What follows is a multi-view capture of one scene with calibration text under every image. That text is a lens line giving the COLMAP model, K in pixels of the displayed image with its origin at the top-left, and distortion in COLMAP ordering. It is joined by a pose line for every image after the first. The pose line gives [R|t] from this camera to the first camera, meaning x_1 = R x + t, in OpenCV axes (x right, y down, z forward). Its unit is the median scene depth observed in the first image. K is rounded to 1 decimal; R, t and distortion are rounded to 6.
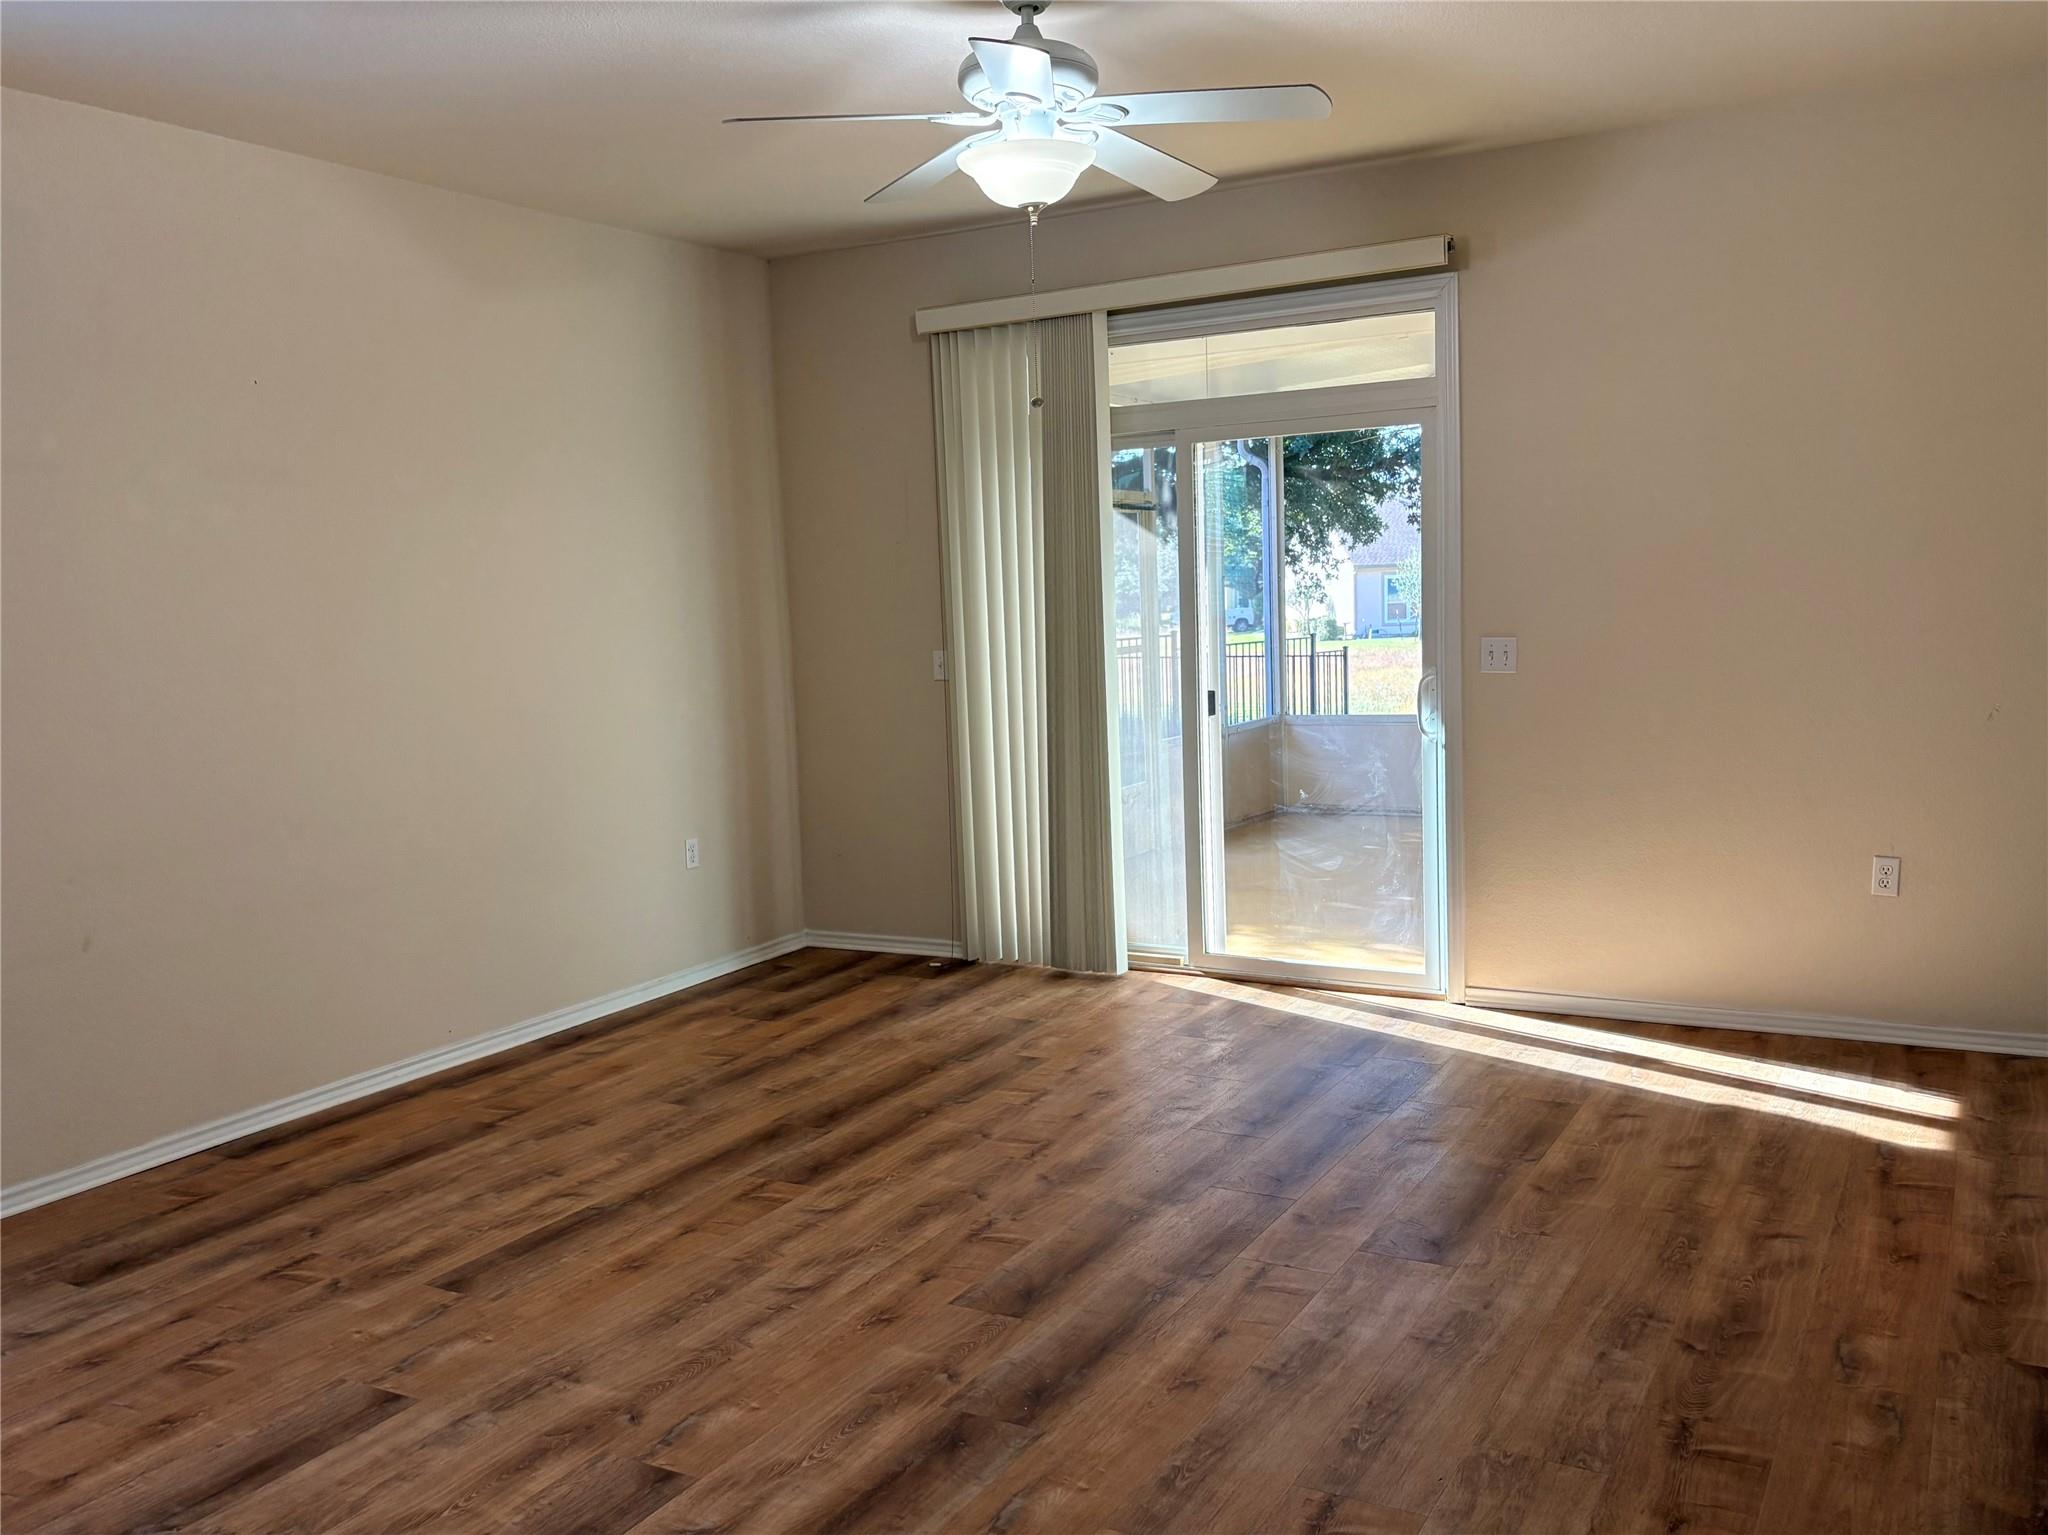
lens RADIAL K [[1652.1, 0, 1037.4], [0, 1652.1, 771.1], [0, 0, 1]] dist [0.042407, -0.046629]
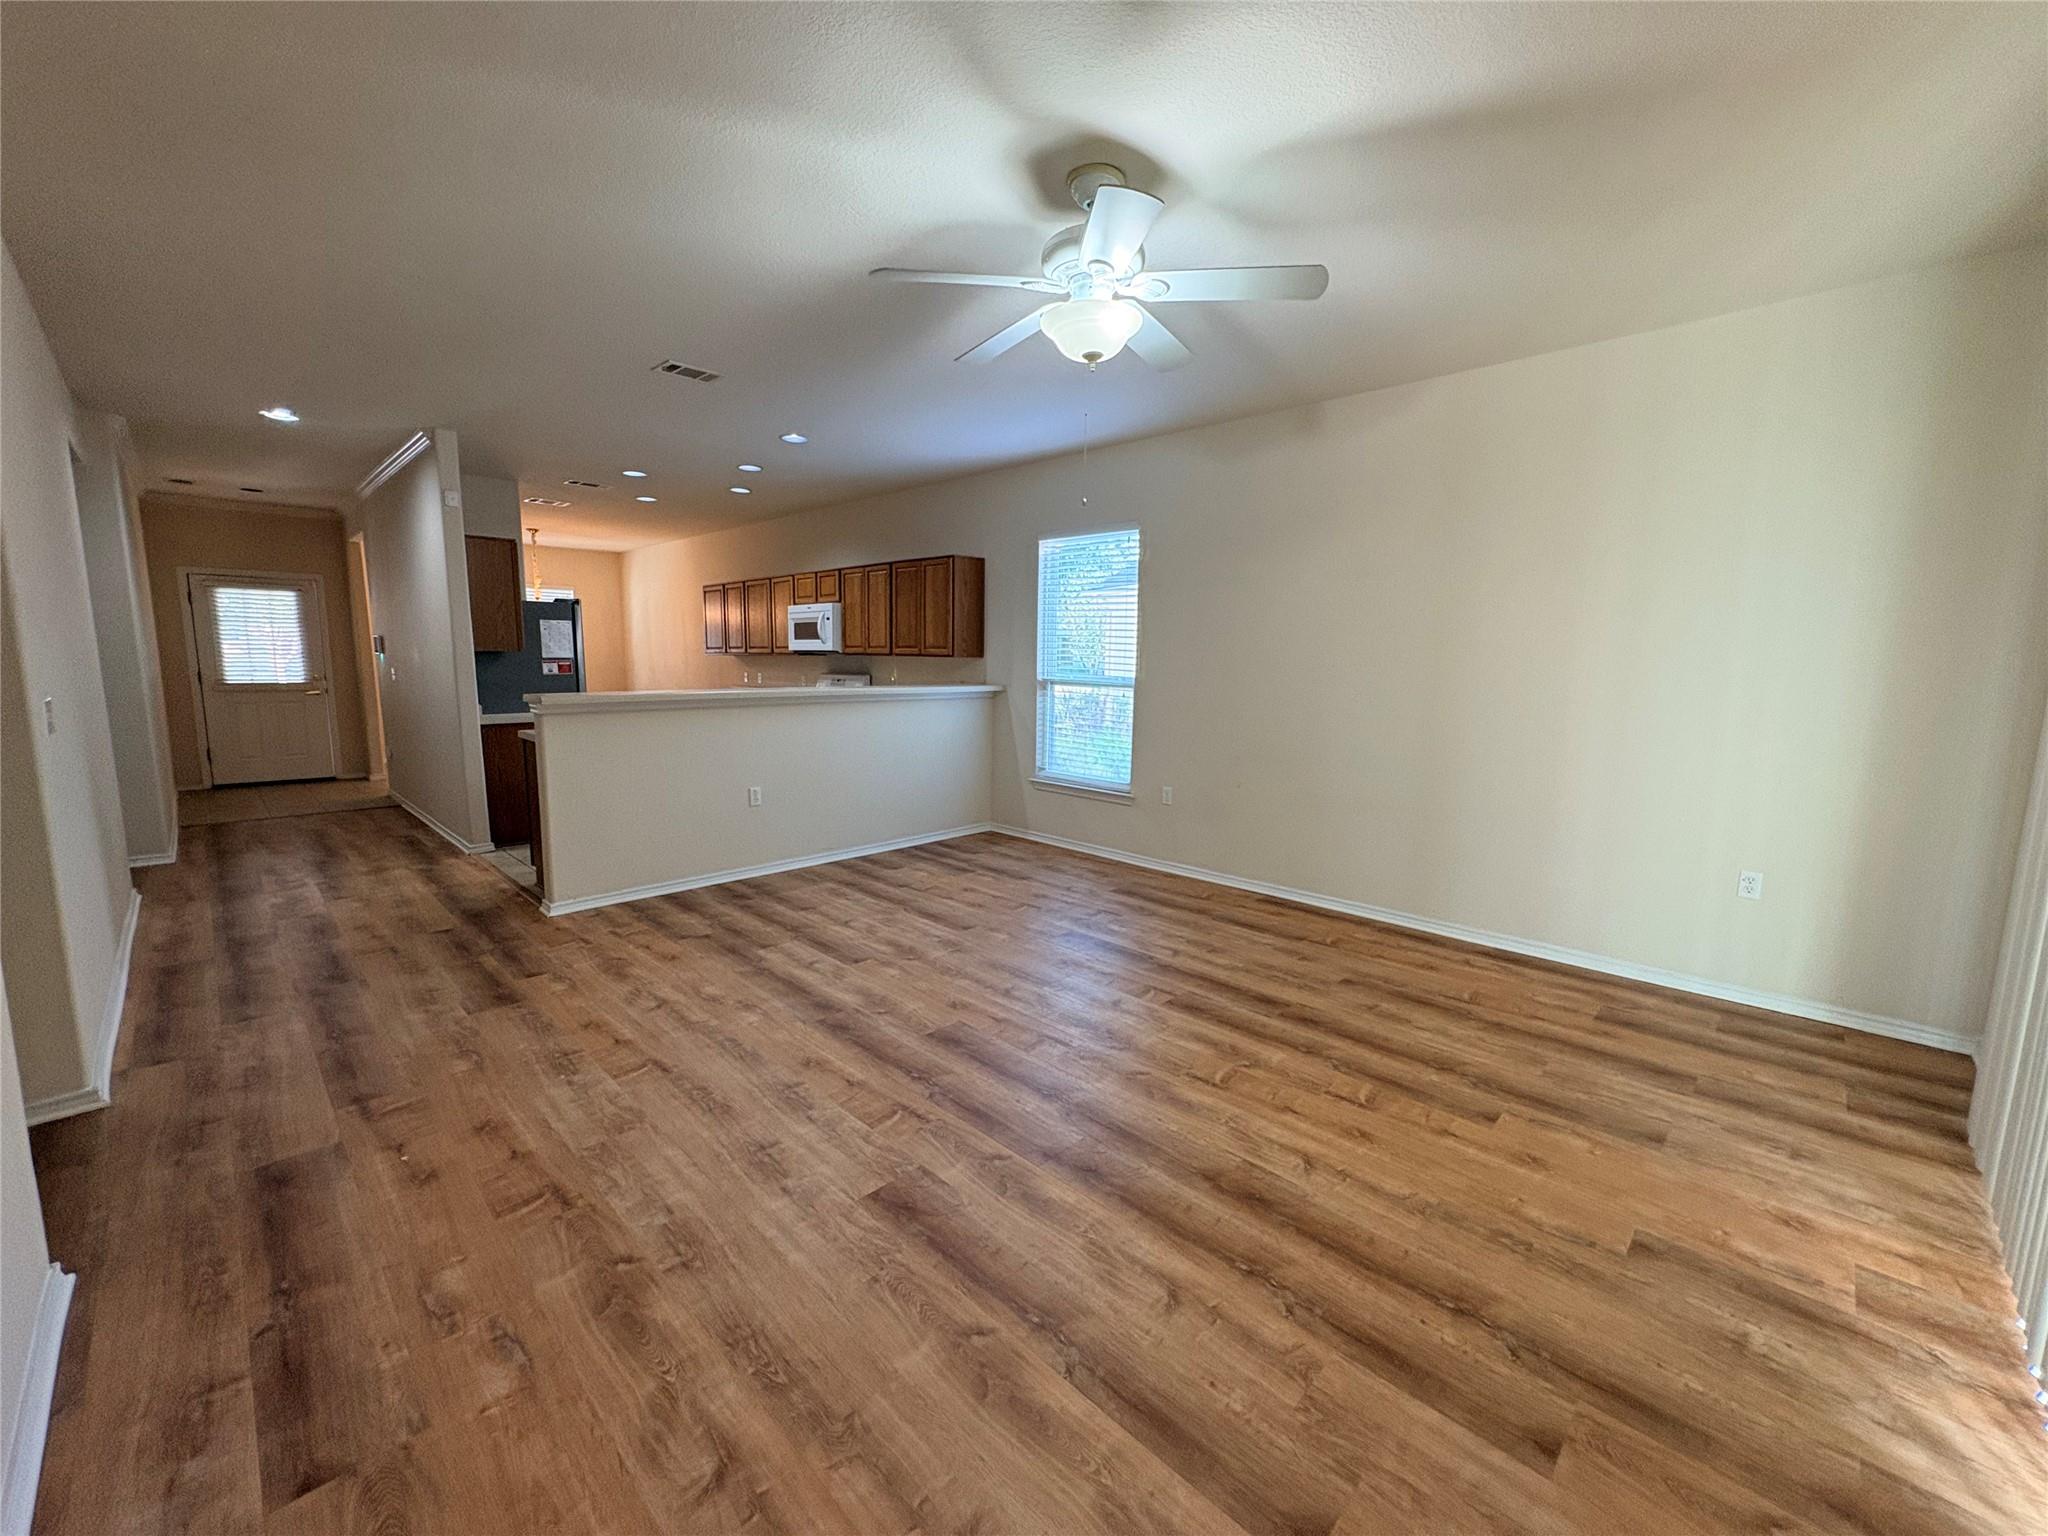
lens RADIAL K [[811.0, 0, 1027.0], [0, 811.0, 758.0], [0, 0, 1]] dist [-0.002318, 0.000347]
pose [[-0.245239, 0.157208, -0.956631, 0.709880], [-0.110569, 0.975790, 0.188702, -0.140155], [0.963137, 0.152051, -0.221920, 1.156129]]
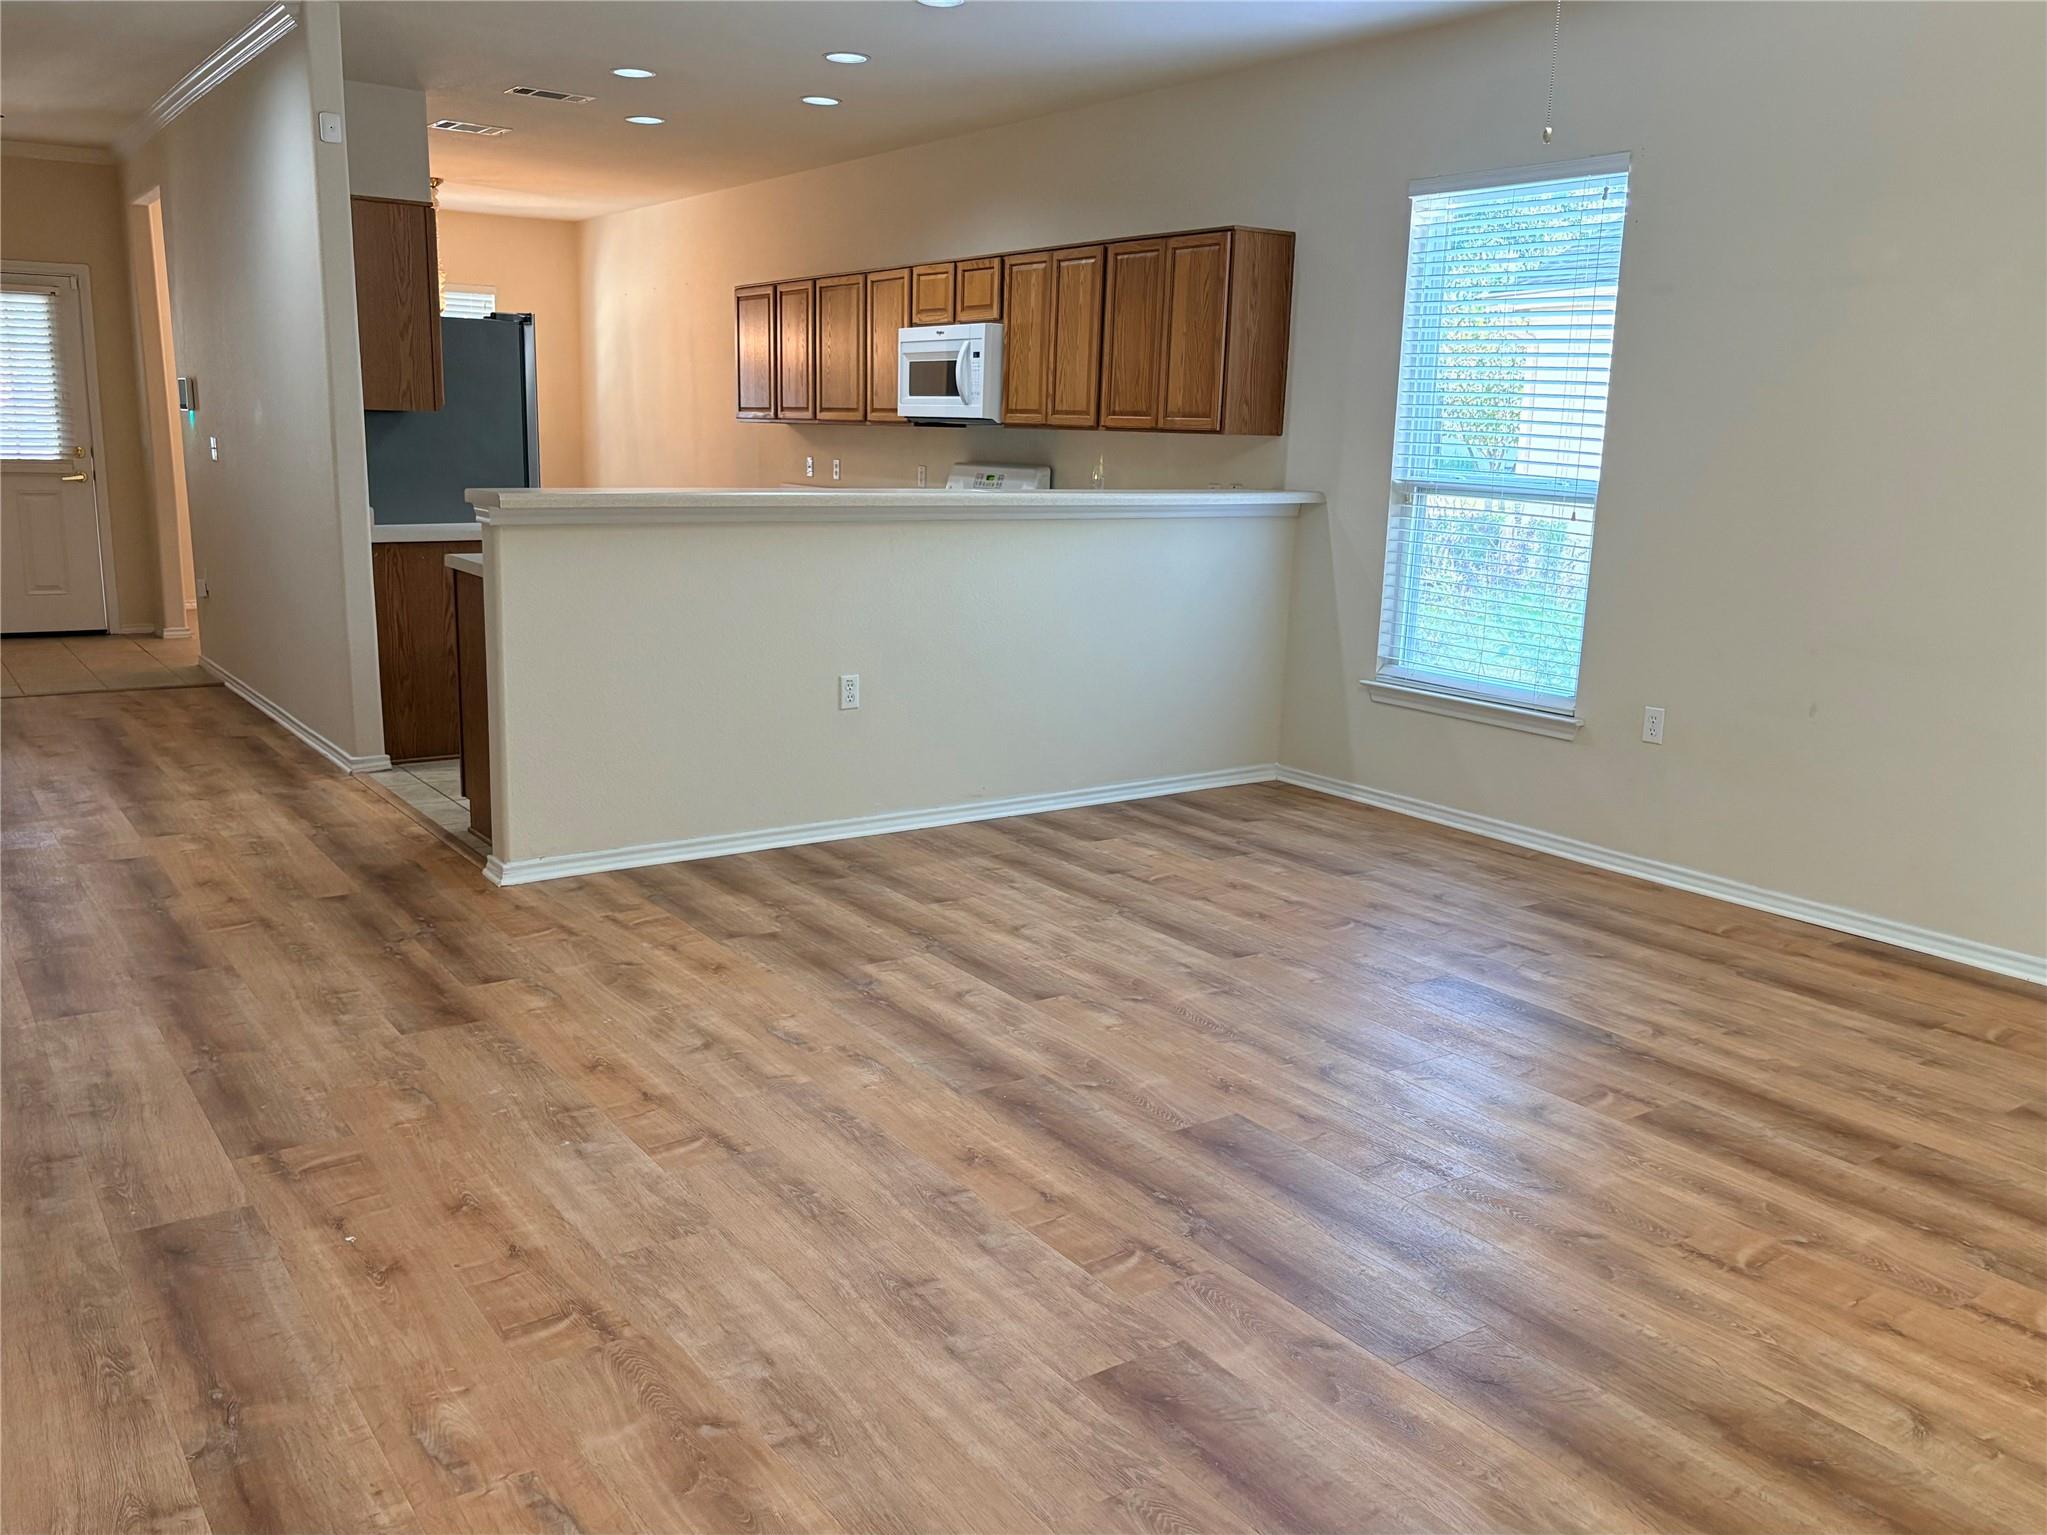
lens RADIAL K [[1651.2, 0, 1030.8], [0, 1651.2, 760.5], [0, 0, 1]] dist [0.042407, -0.046629]
pose [[-0.414698, 0.209090, -0.885611, 0.796793], [-0.110822, 0.954393, 0.277223, -0.142068], [0.903185, 0.213109, -0.372613, 1.143230]]
